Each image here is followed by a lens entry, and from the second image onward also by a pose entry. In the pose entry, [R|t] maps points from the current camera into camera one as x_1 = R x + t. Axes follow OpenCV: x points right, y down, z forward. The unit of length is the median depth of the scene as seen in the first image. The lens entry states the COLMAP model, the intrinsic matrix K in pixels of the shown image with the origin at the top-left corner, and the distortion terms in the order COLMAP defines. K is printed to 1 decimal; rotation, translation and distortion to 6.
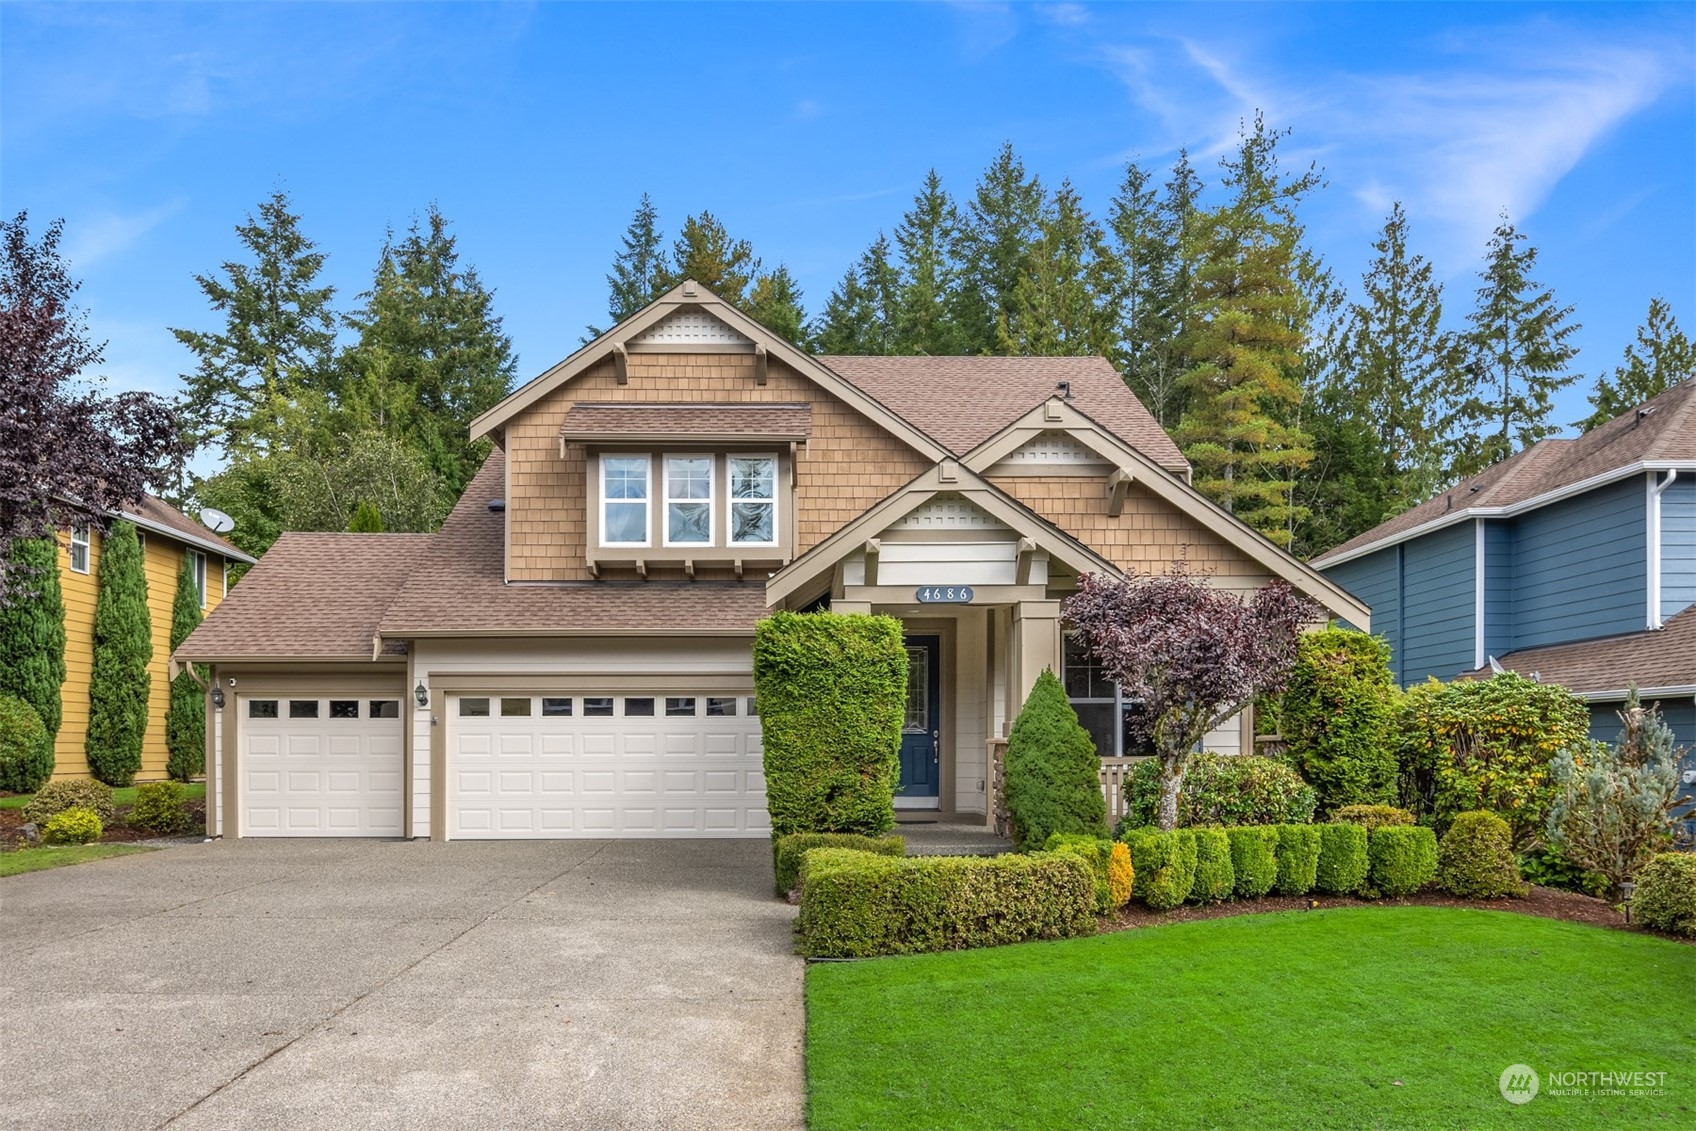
lens RADIAL K [[844.0, 0, 848.8], [0, 844.0, 579.3], [0, 0, 1]] dist [-0.000480, -0.003459]
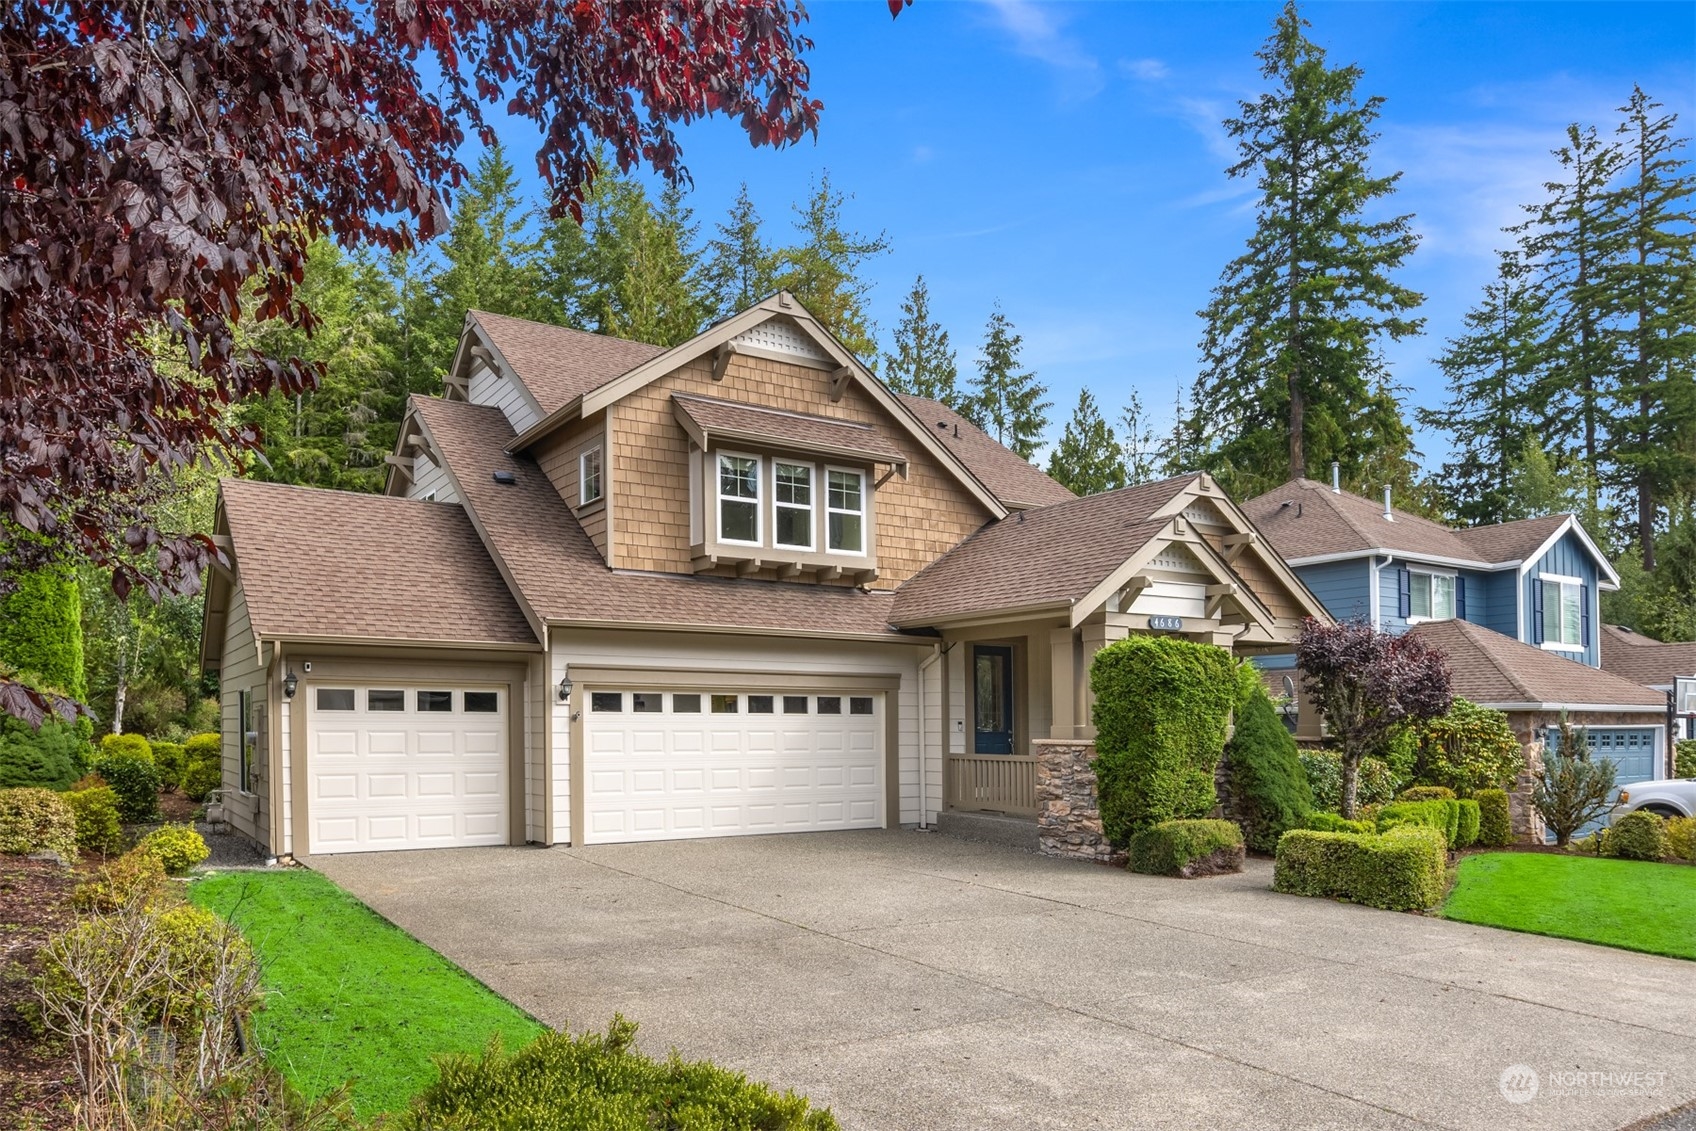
lens RADIAL K [[844.0, 0, 856.8], [0, 844.0, 553.1], [0, 0, 1]] dist [-0.000480, -0.003459]
pose [[0.909306, 0.089090, 0.406480, -0.552122], [-0.078732, 0.996003, -0.042174, 0.002686], [-0.408613, 0.006346, 0.912686, 0.020218]]
